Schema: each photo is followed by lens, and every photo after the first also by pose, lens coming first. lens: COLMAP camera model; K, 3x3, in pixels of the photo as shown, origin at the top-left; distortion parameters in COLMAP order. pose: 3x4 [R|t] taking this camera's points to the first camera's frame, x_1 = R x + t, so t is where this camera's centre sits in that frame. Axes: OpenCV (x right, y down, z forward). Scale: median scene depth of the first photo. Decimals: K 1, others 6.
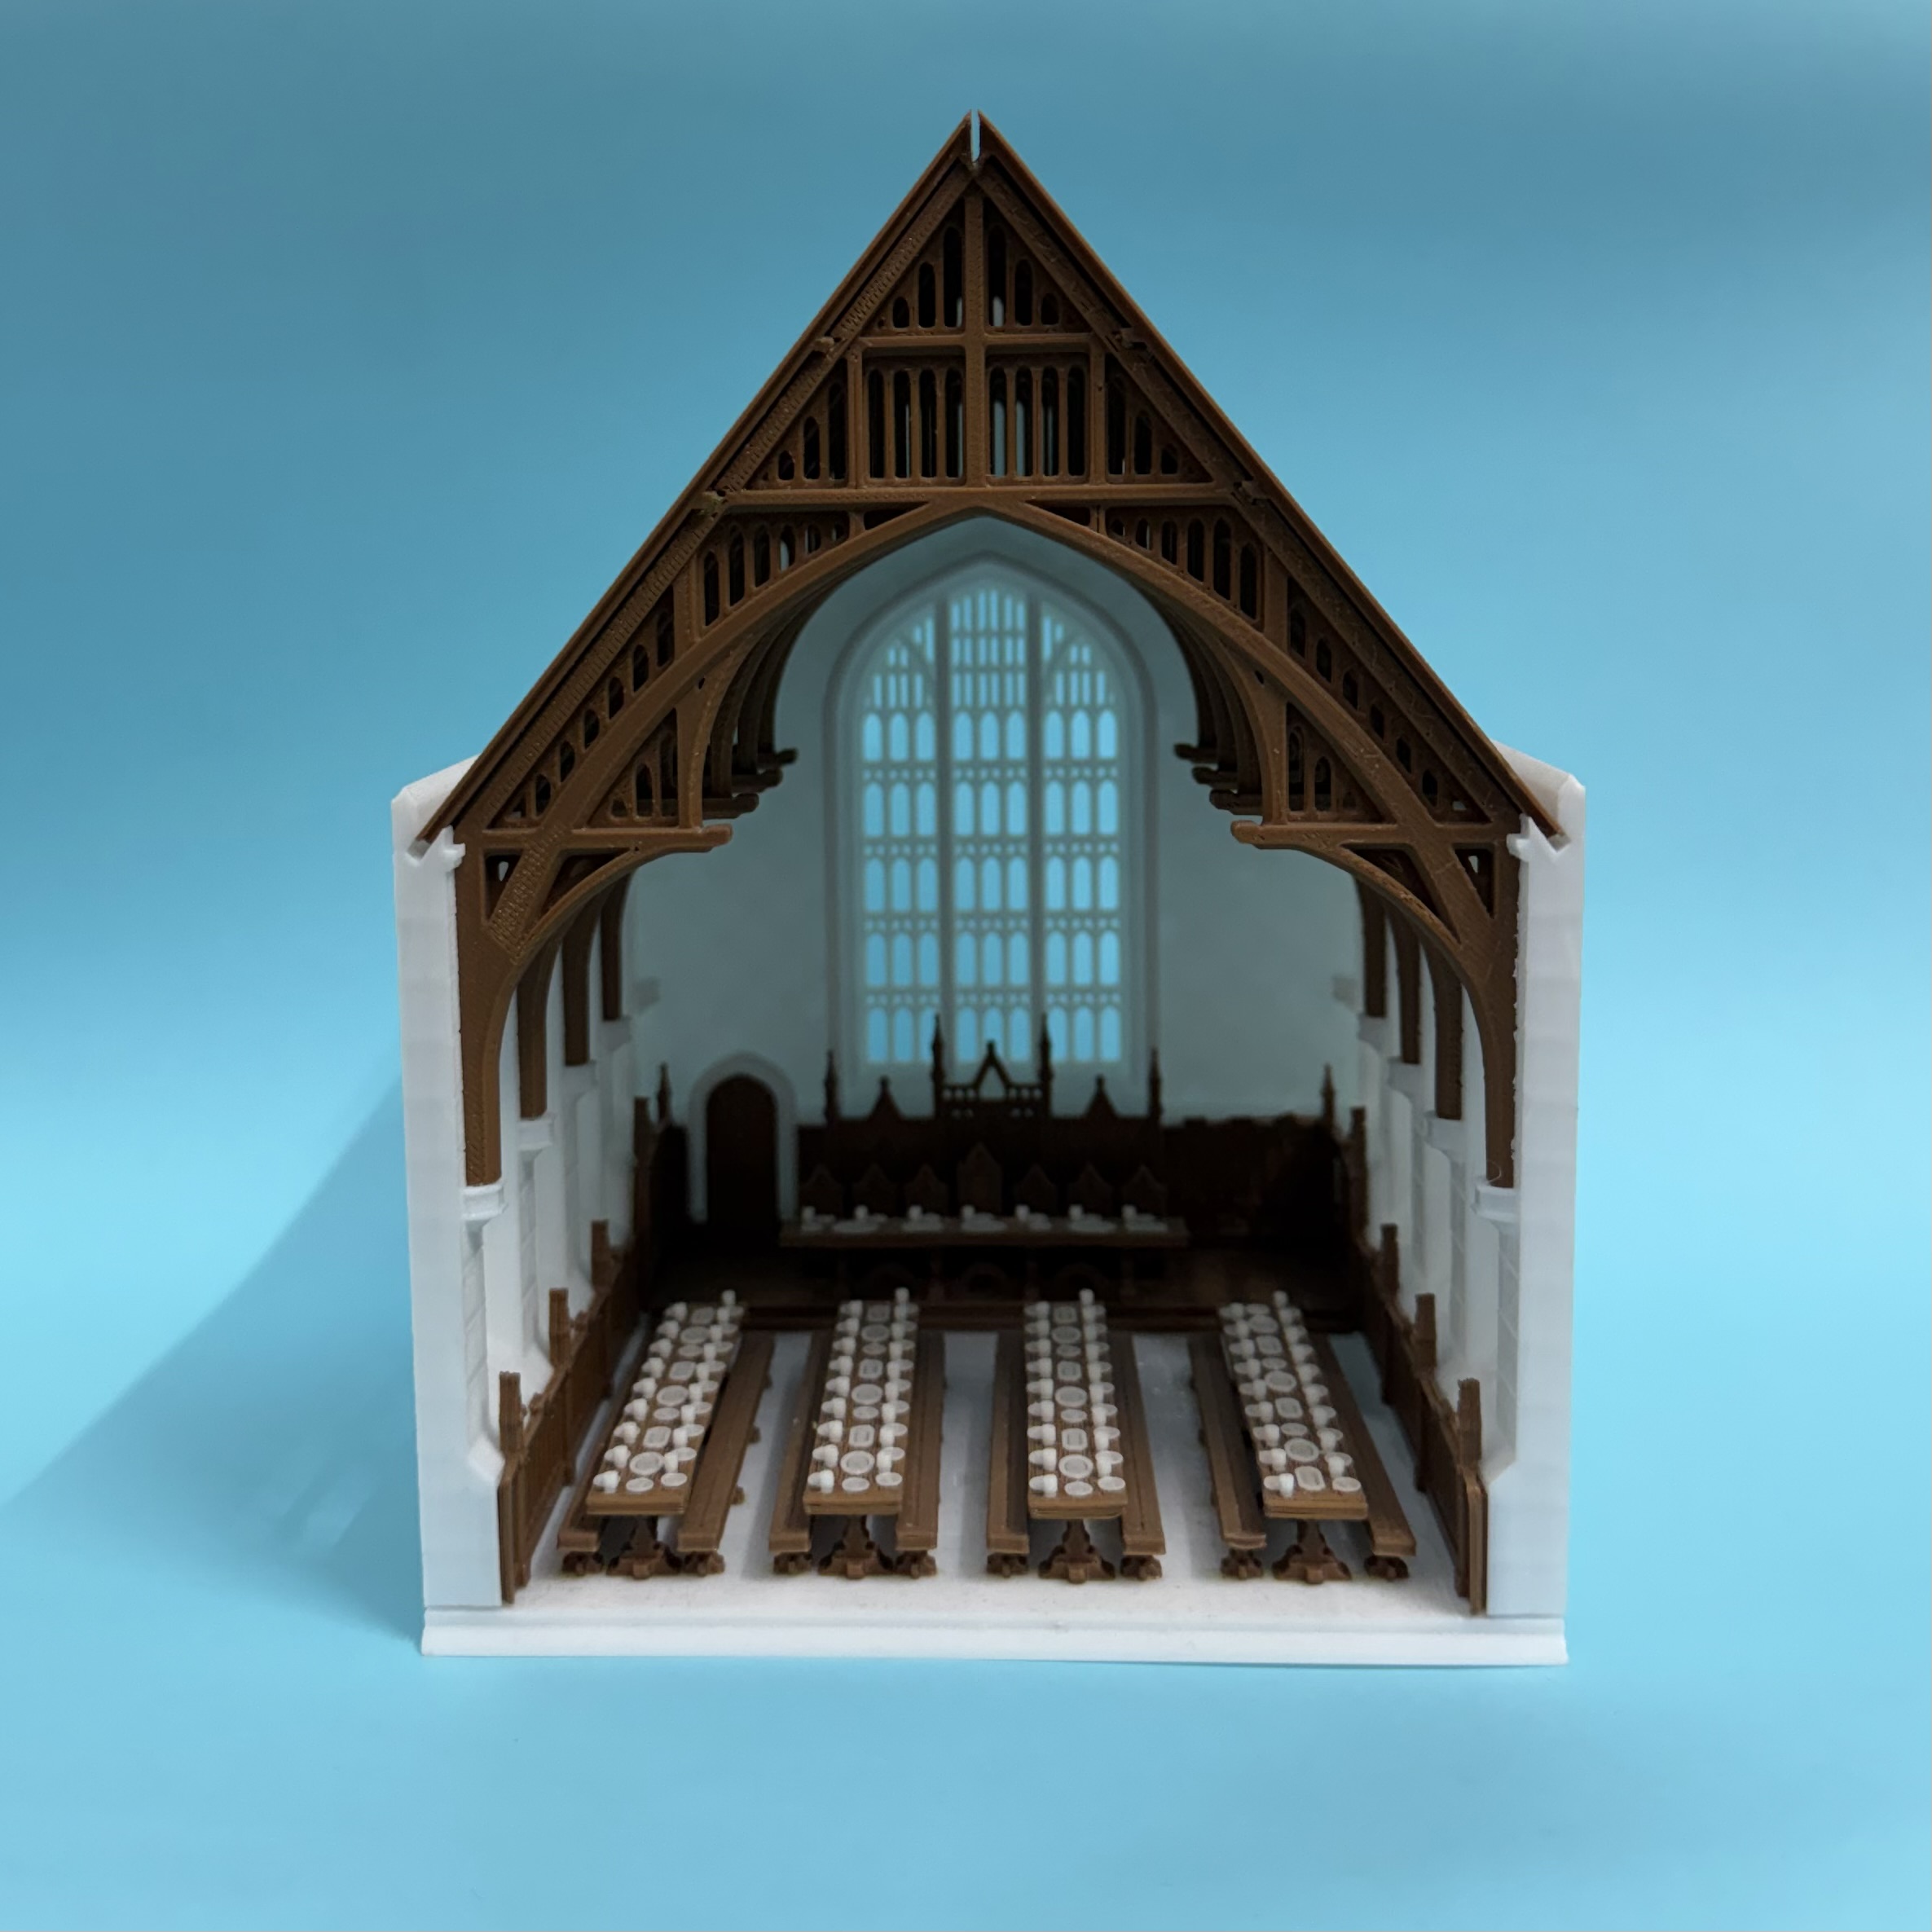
lens RADIAL K [[2483.6, 0, 854.7], [0, 2483.6, 724.8], [0, 0, 1]] dist [0.144667, -0.046196]
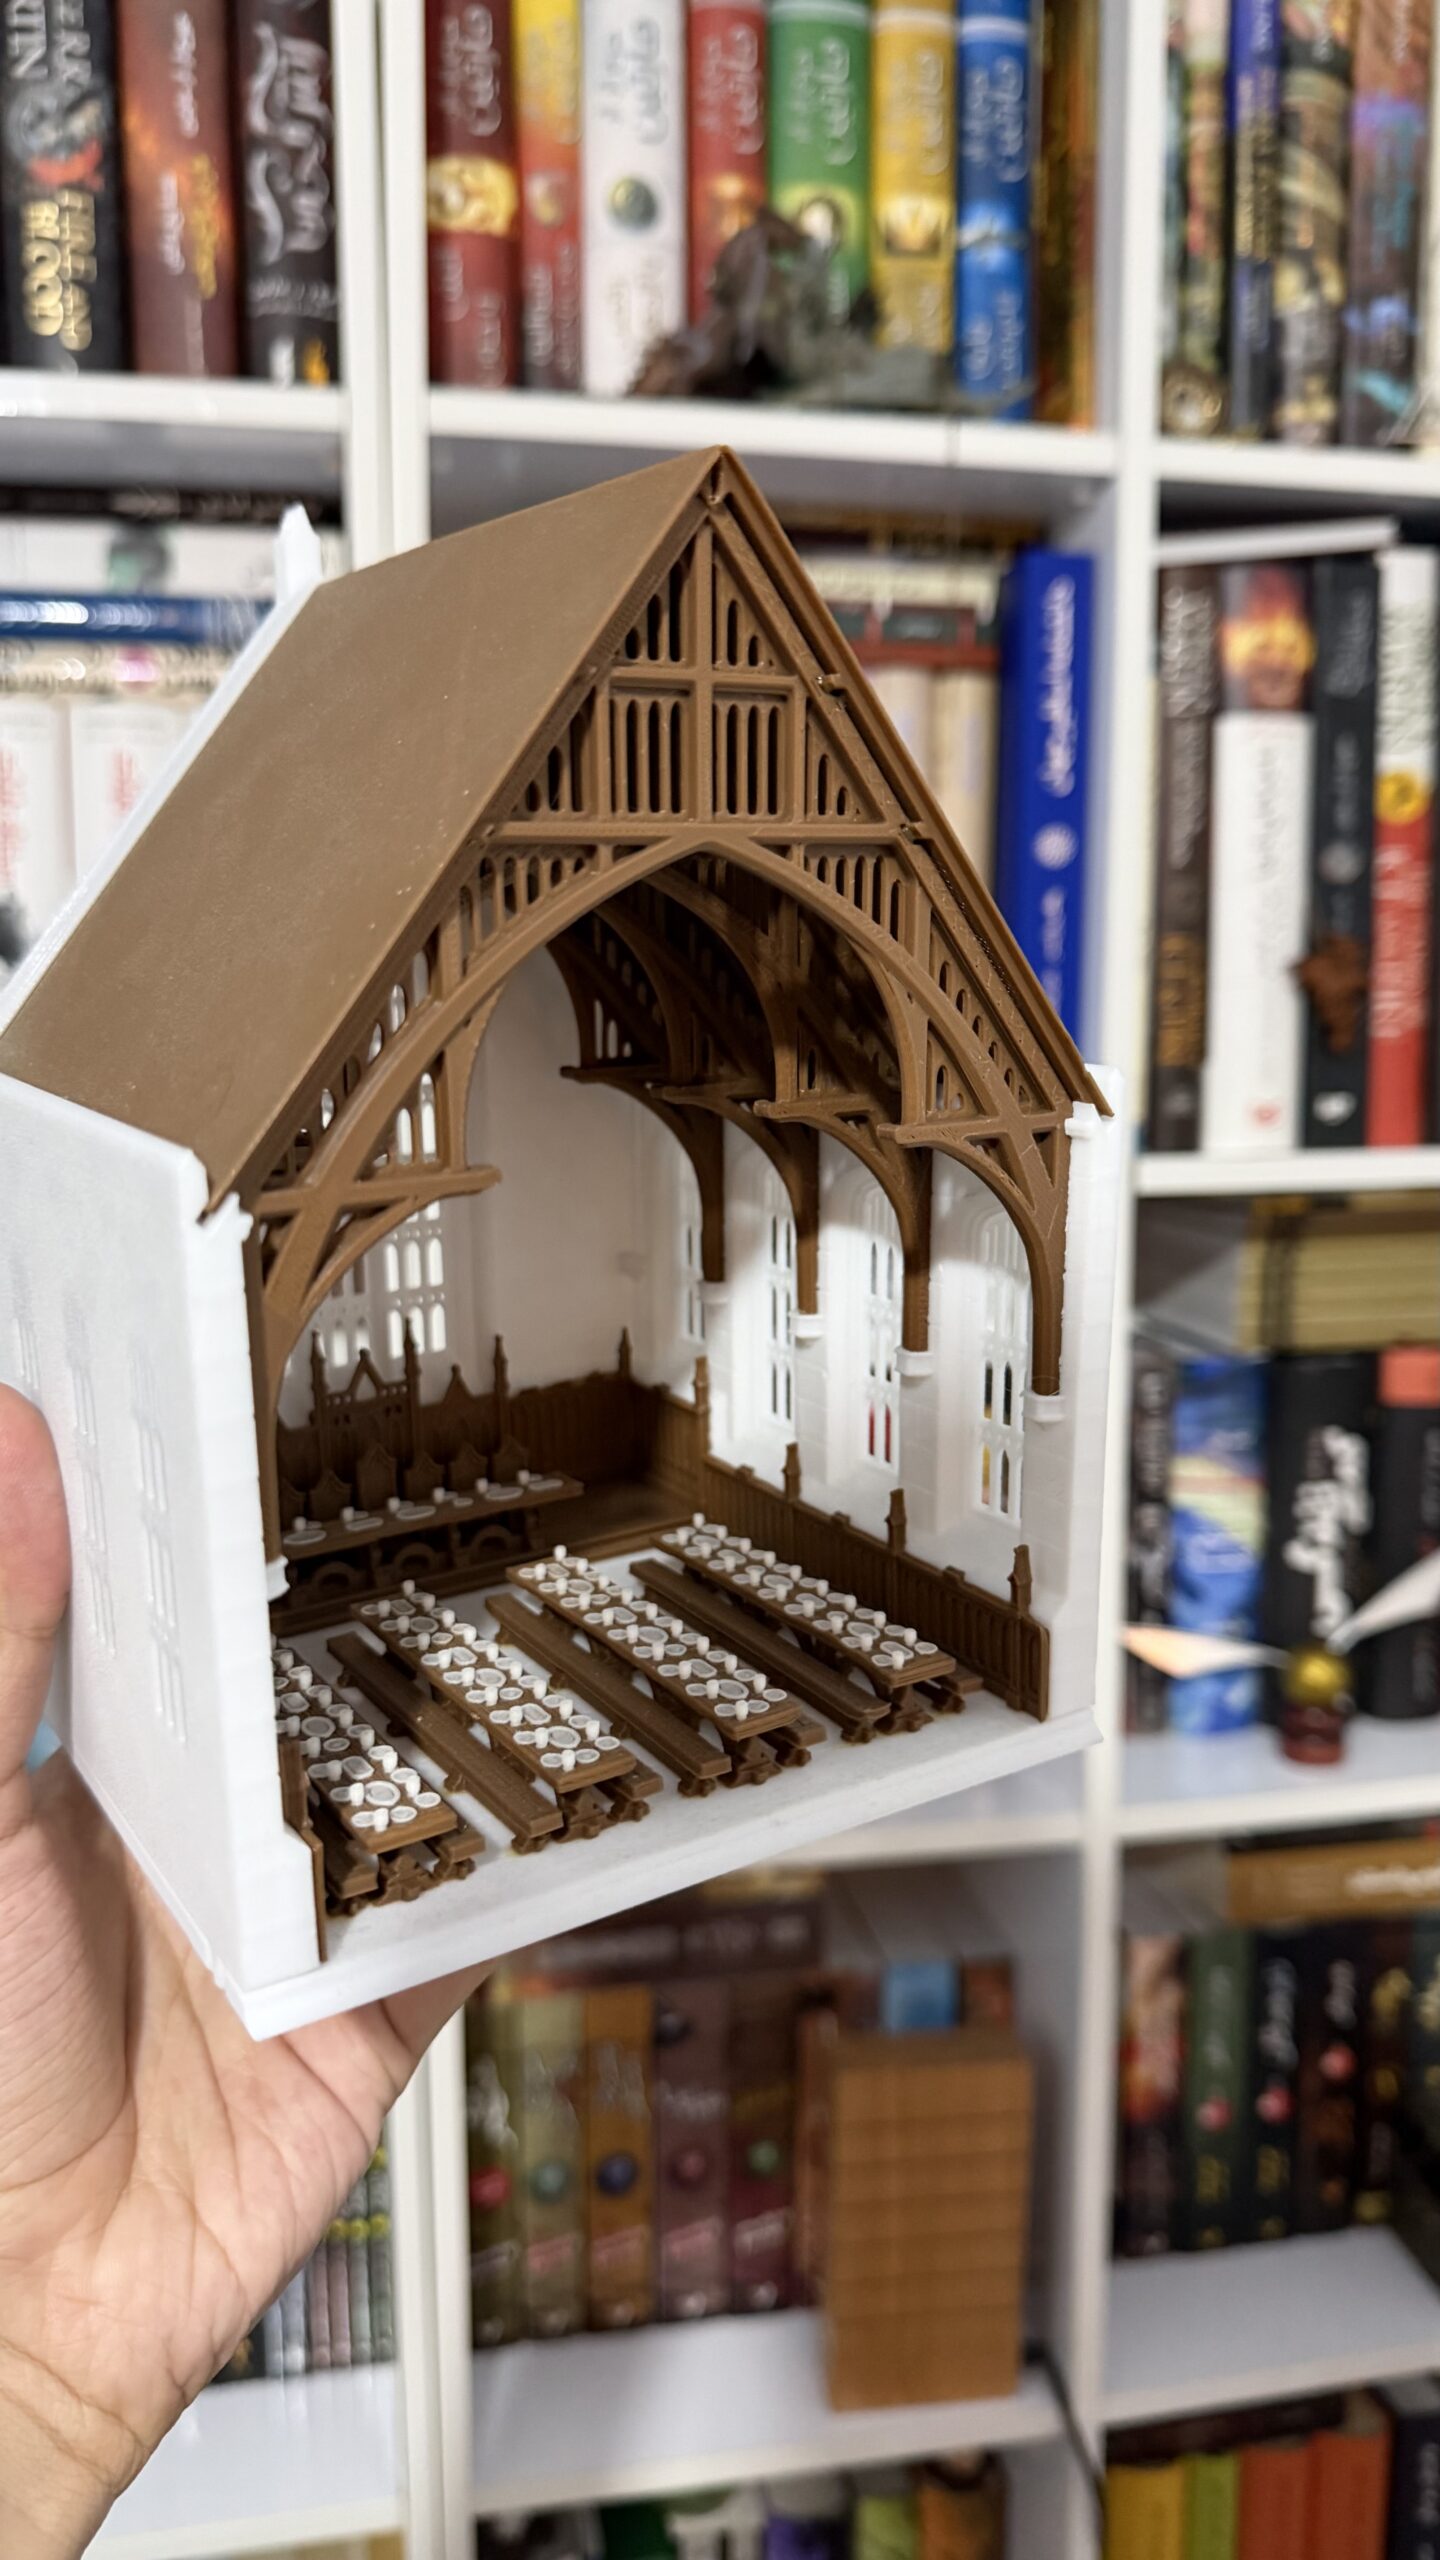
lens RADIAL K [[1923.6, 0, 720.0], [0, 1923.6, 1280.0], [0, 0, 1]] dist [0.176983, -0.385287]
pose [[0.806034, -0.120017, 0.579574, -0.427138], [0.050150, 0.989553, 0.135168, -0.014419], [-0.589741, -0.079885, 0.803632, 0.310532]]
